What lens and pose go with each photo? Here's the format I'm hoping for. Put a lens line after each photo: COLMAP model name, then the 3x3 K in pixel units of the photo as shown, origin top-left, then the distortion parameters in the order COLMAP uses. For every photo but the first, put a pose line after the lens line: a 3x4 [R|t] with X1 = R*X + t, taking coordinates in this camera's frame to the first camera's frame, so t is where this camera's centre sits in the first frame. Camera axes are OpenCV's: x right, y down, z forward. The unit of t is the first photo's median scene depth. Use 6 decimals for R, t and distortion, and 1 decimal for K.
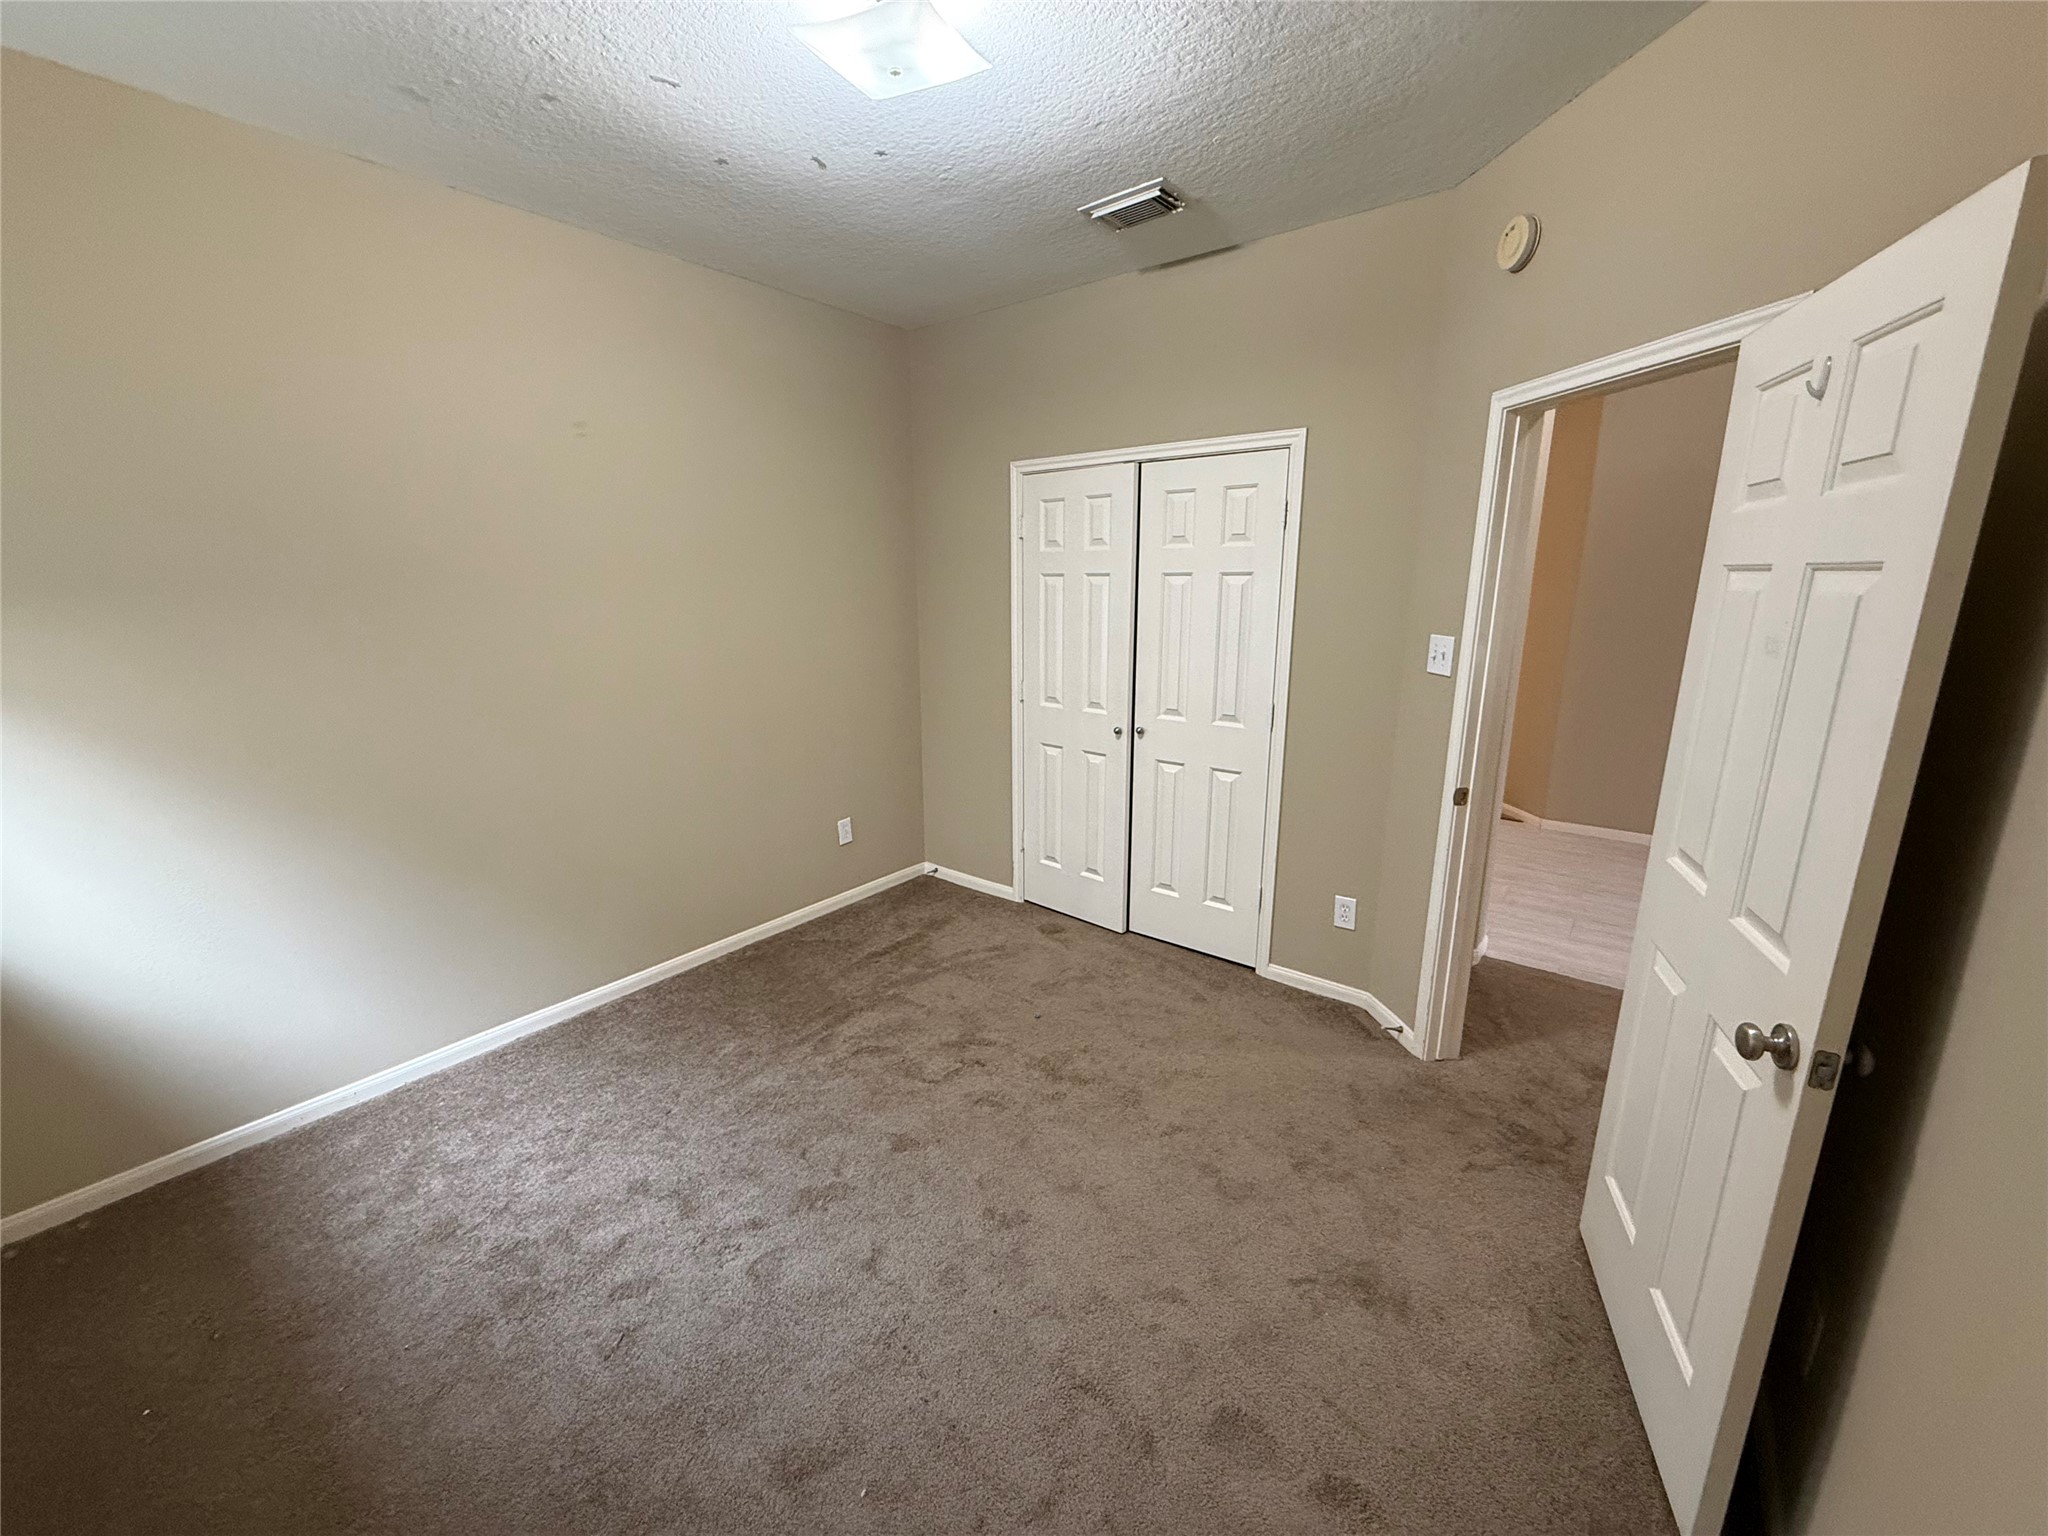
lens RADIAL K [[819.4, 0, 1016.5], [0, 819.4, 771.2], [0, 0, 1]] dist [0.003314, 0.000617]
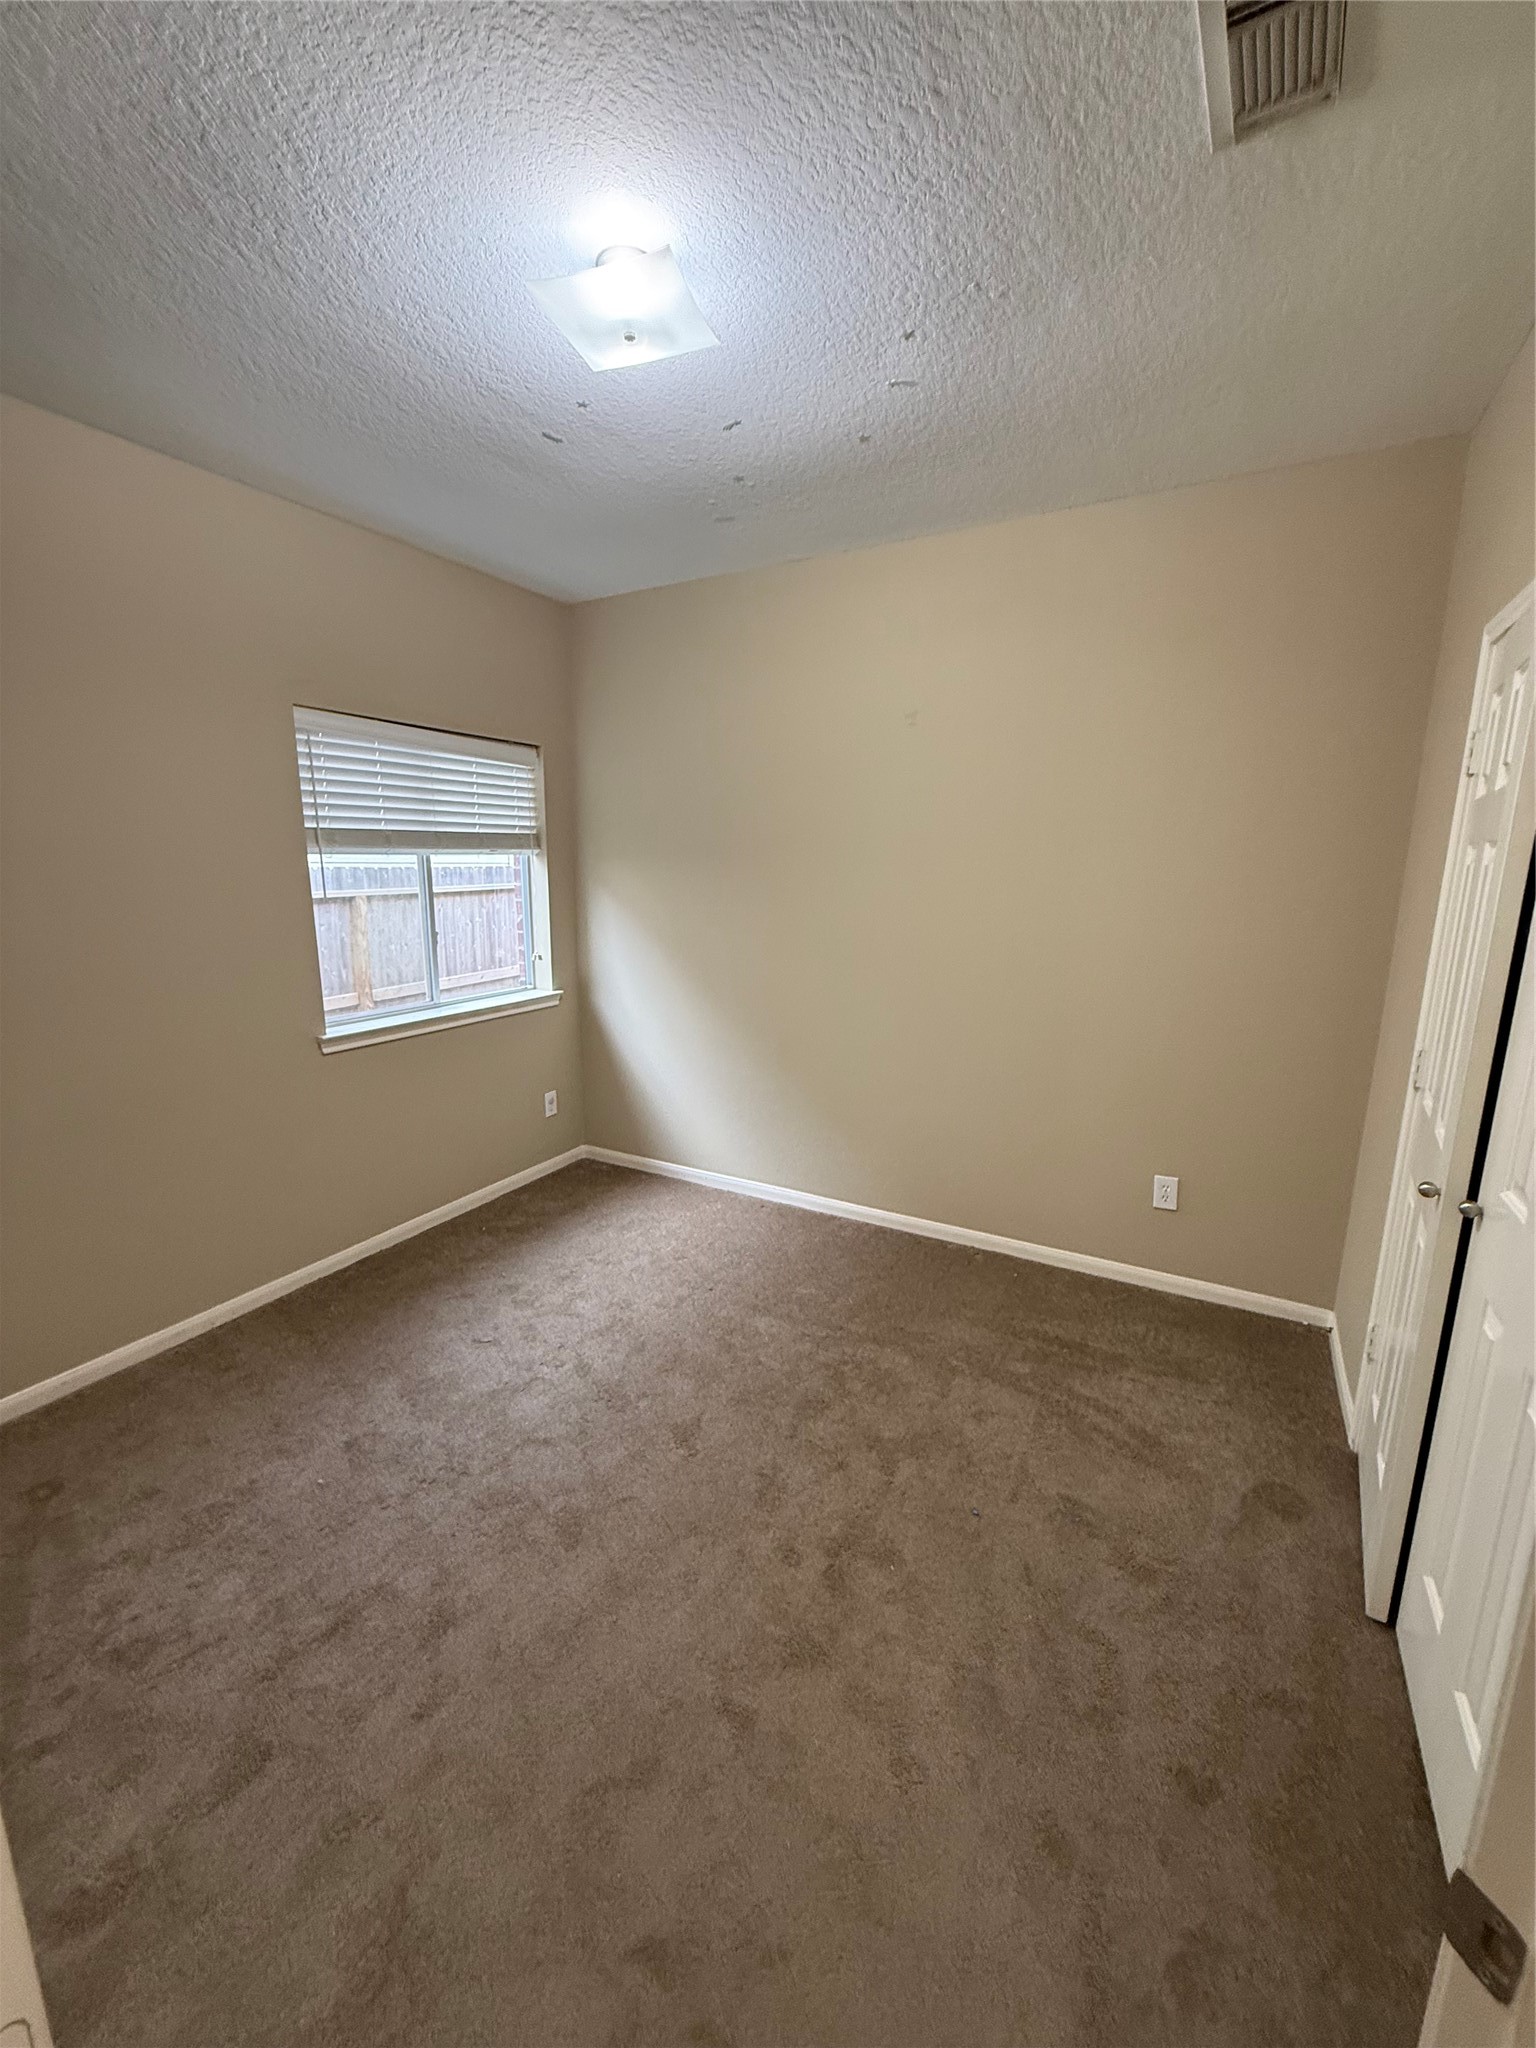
lens RADIAL K [[819.4, 0, 780.4], [0, 819.4, 1024.3], [0, 0, 1]] dist [0.003314, 0.000617]
pose [[0.168042, 0.203768, -0.964490, 0.574233], [-0.240789, 0.957251, 0.160286, -0.148743], [0.955920, 0.205304, 0.209923, 0.649966]]
